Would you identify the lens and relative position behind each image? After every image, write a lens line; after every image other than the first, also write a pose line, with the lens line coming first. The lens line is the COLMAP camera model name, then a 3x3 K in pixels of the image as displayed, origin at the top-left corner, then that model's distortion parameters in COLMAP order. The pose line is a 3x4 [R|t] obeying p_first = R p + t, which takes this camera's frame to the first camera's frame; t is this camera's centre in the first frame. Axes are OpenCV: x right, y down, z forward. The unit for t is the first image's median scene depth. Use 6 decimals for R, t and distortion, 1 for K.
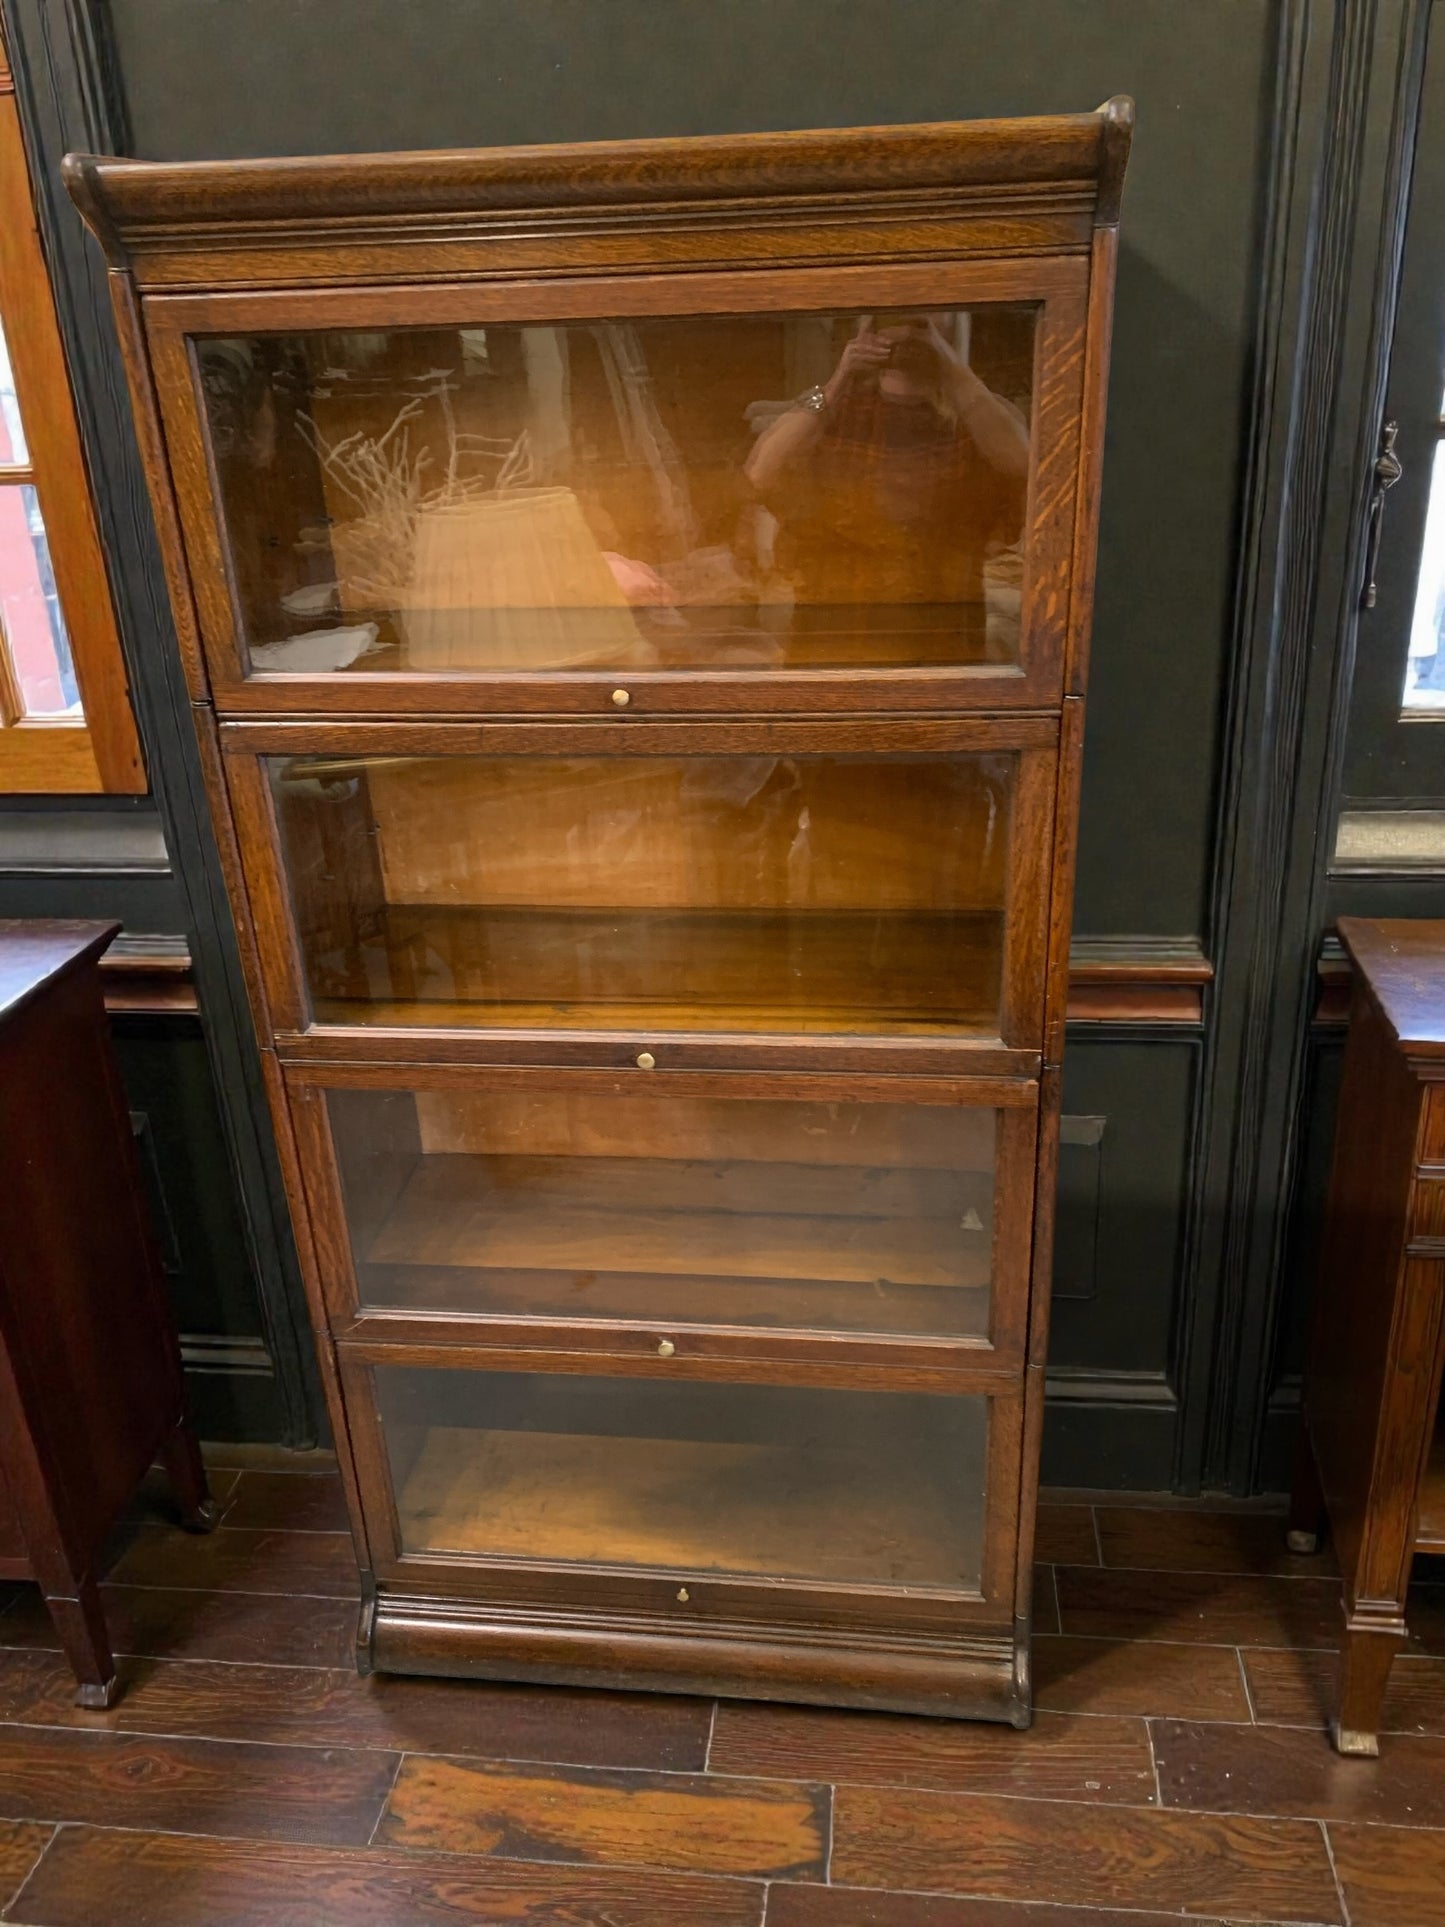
lens RADIAL K [[1451.6, 0, 722.5], [0, 1451.6, 963.5], [0, 0, 1]] dist [0.012127, 0.000538]
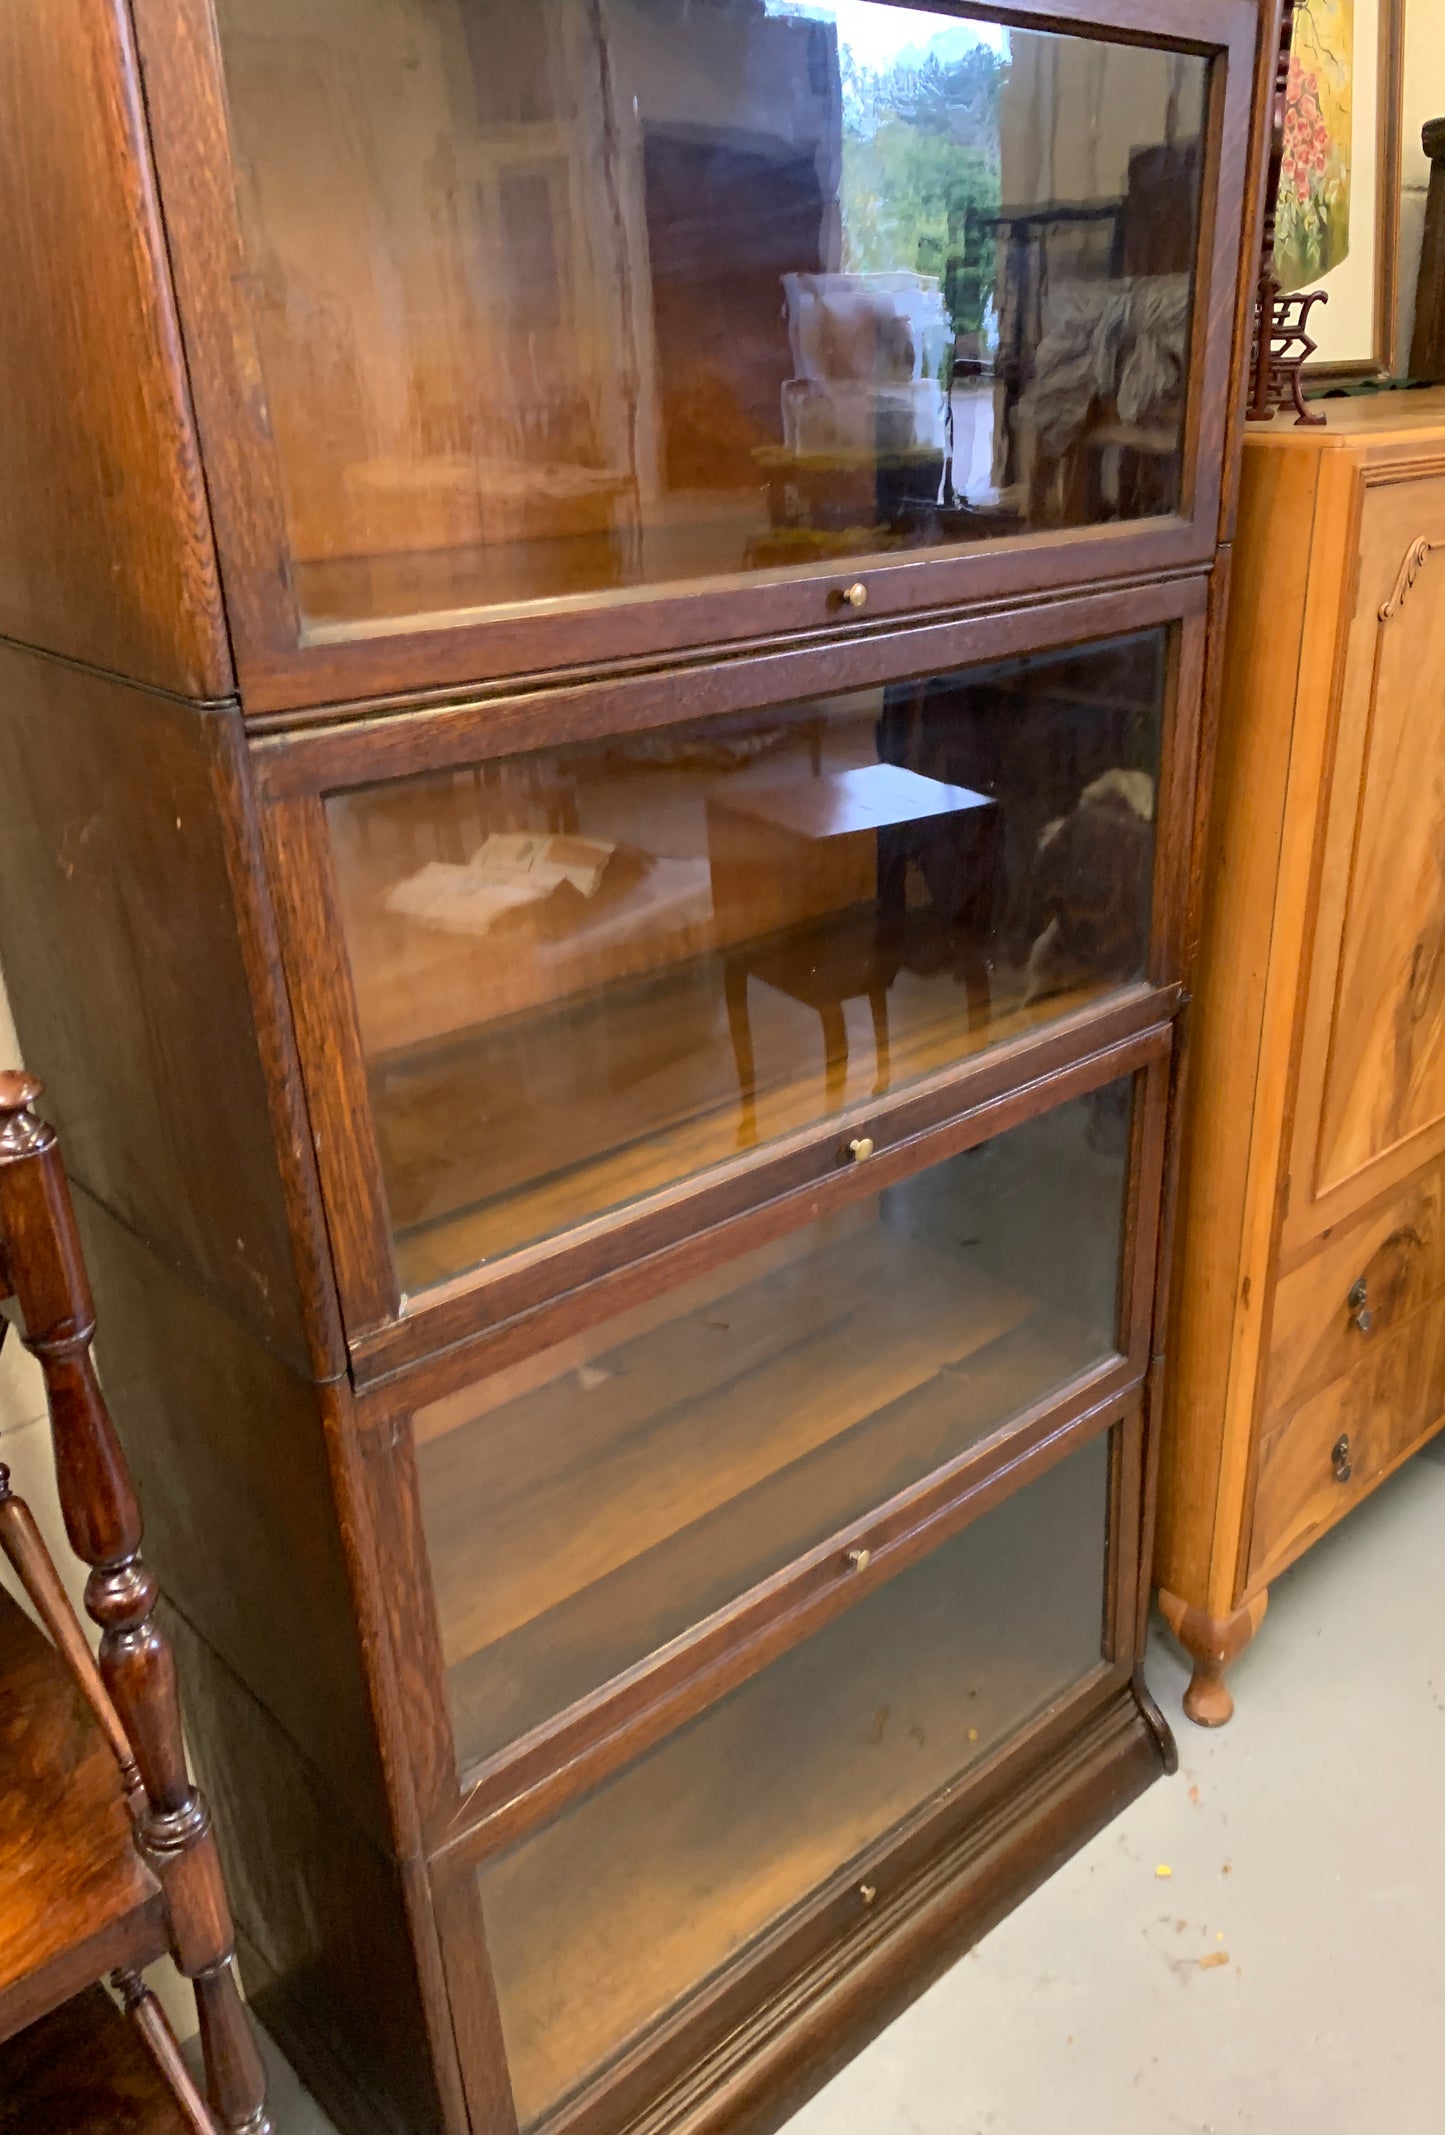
lens RADIAL K [[1632.0, 0, 824.0], [0, 1632.0, 1102.8], [0, 0, 1]] dist [0.004604, 0.007555]
pose [[0.640405, -0.298650, 0.707594, -0.655360], [0.316584, 0.942038, 0.111078, -0.049736], [-0.699754, 0.152878, 0.697834, 0.498248]]
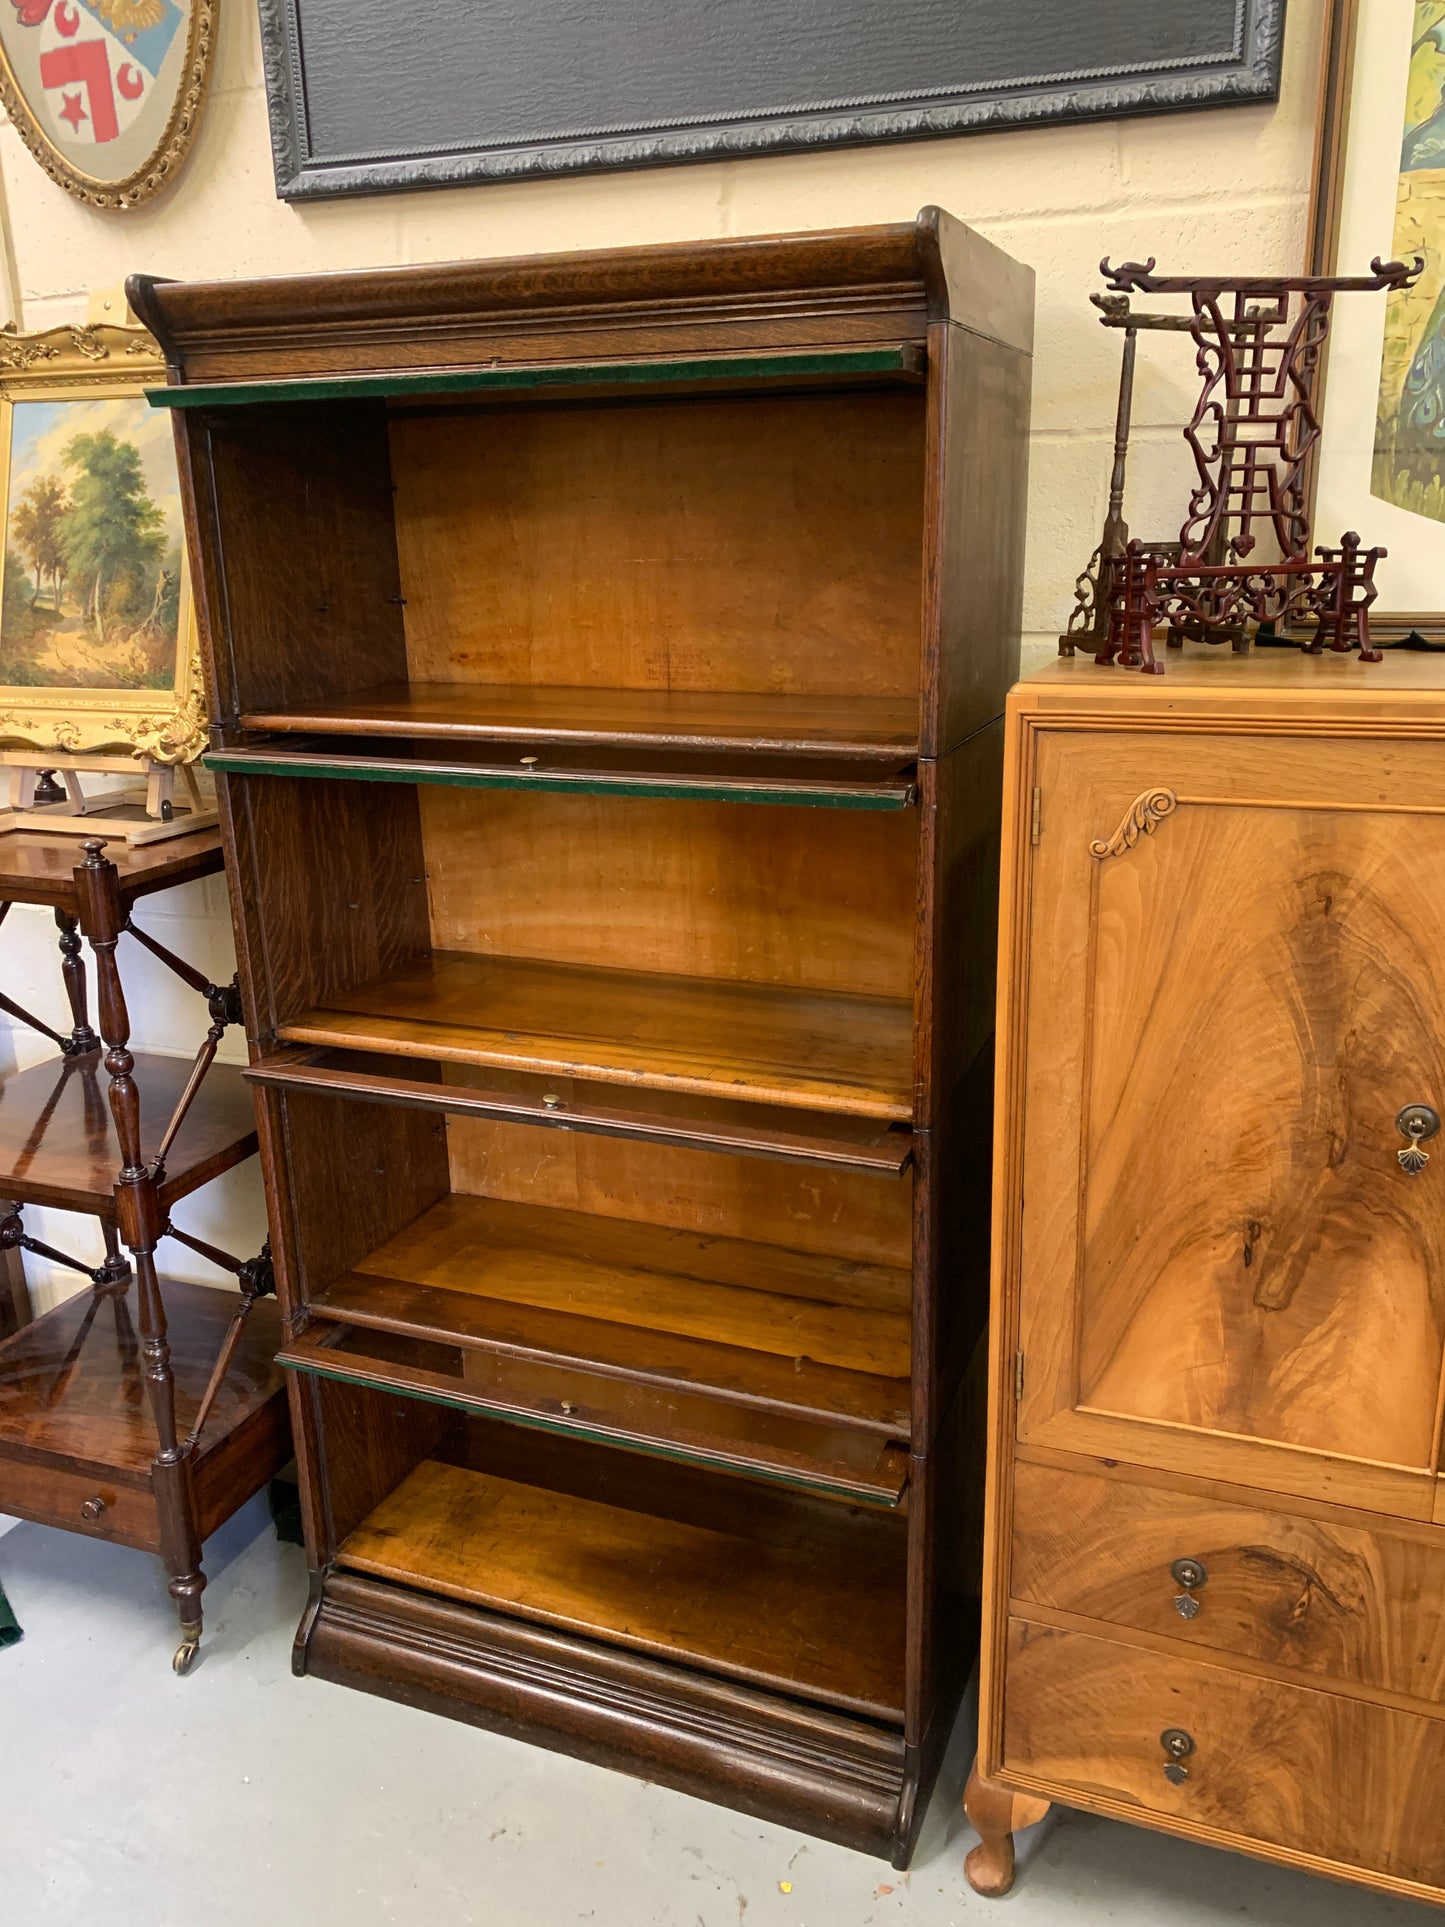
lens RADIAL K [[1450.7, 0, 751.4], [0, 1450.7, 963.1], [0, 0, 1]] dist [0.015139, -0.001483]
pose [[0.968867, 0.096159, -0.228147, 0.345335], [-0.125744, 0.984915, -0.118874, 0.094113], [0.213275, 0.143862, 0.966342, -0.012806]]
